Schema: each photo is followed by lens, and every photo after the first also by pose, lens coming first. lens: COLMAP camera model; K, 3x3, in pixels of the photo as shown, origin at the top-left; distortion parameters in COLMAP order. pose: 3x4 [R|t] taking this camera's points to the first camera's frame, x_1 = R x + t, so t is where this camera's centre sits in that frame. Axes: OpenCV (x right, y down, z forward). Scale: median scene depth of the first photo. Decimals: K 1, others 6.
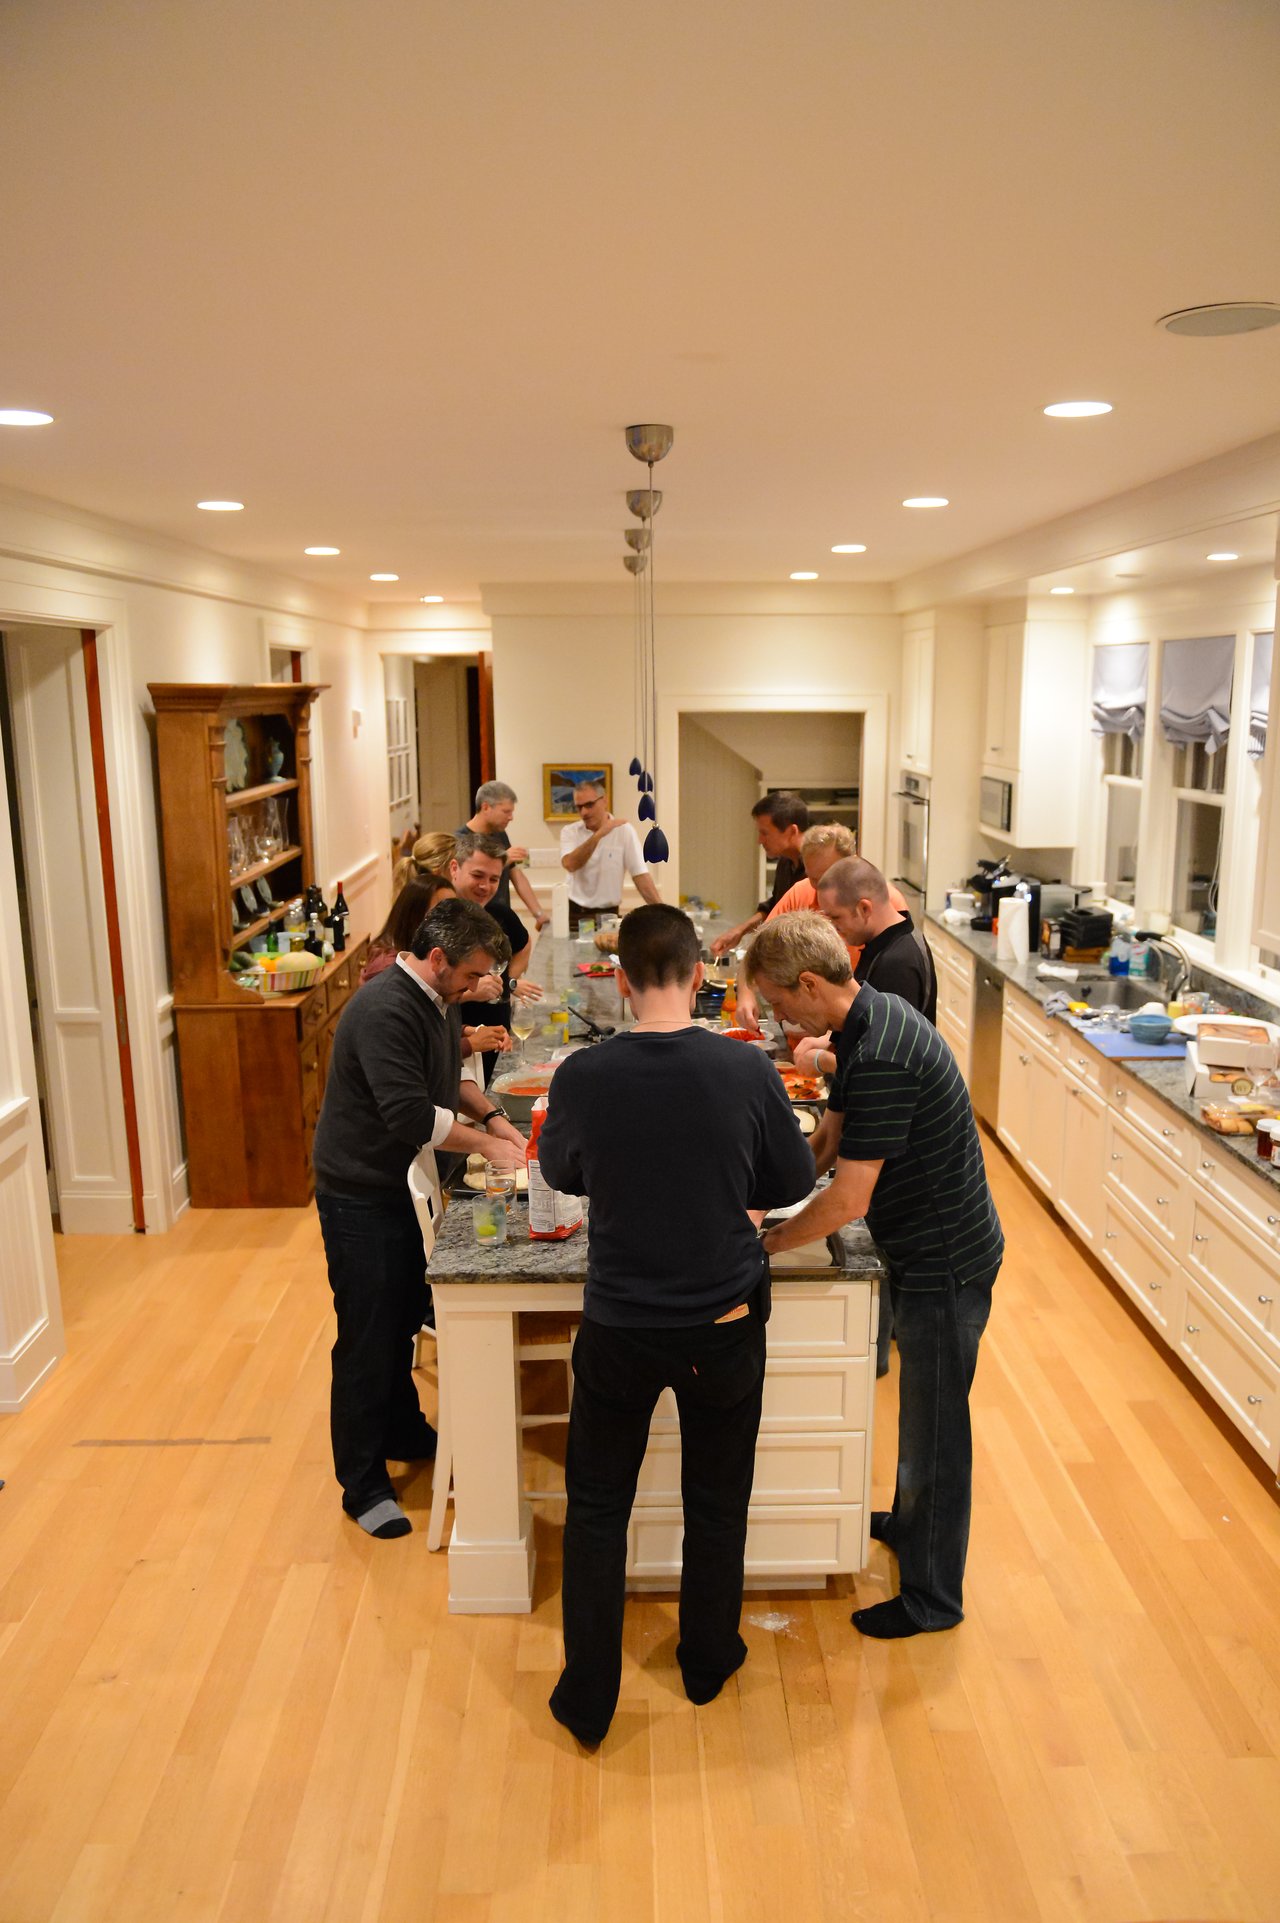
lens RADIAL K [[1262.5, 0, 640.7], [0, 1262.5, 927.1], [0, 0, 1]] dist [-0.001840, -0.000746]
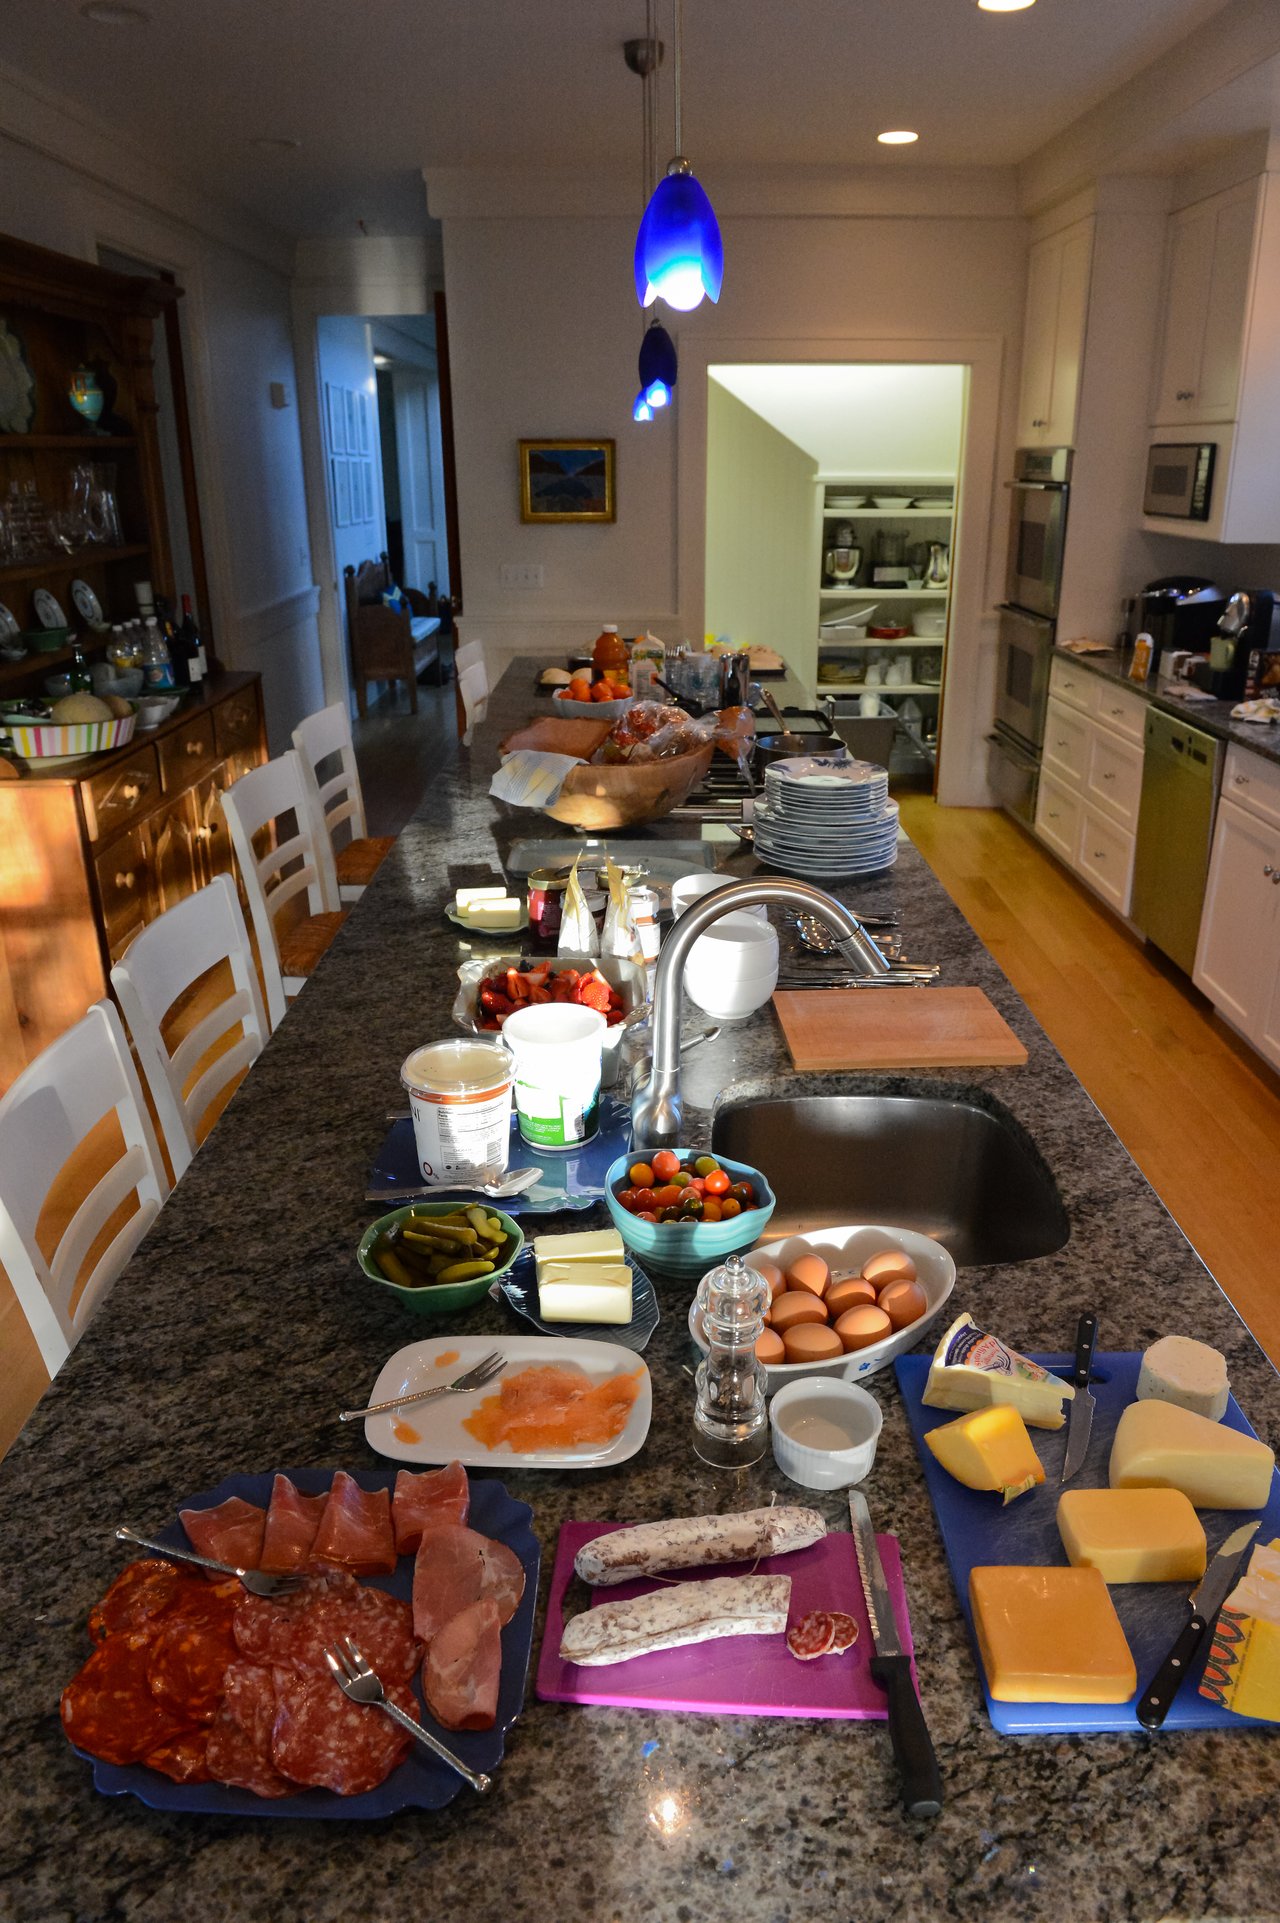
lens RADIAL K [[1262.5, 0, 640.7], [0, 1262.5, 927.1], [0, 0, 1]] dist [-0.001840, -0.000746]
pose [[0.999839, 0.009046, -0.015471, 0.006682], [-0.006175, 0.984282, 0.176494, 0.017125], [0.016824, -0.176370, 0.984180, 0.270630]]
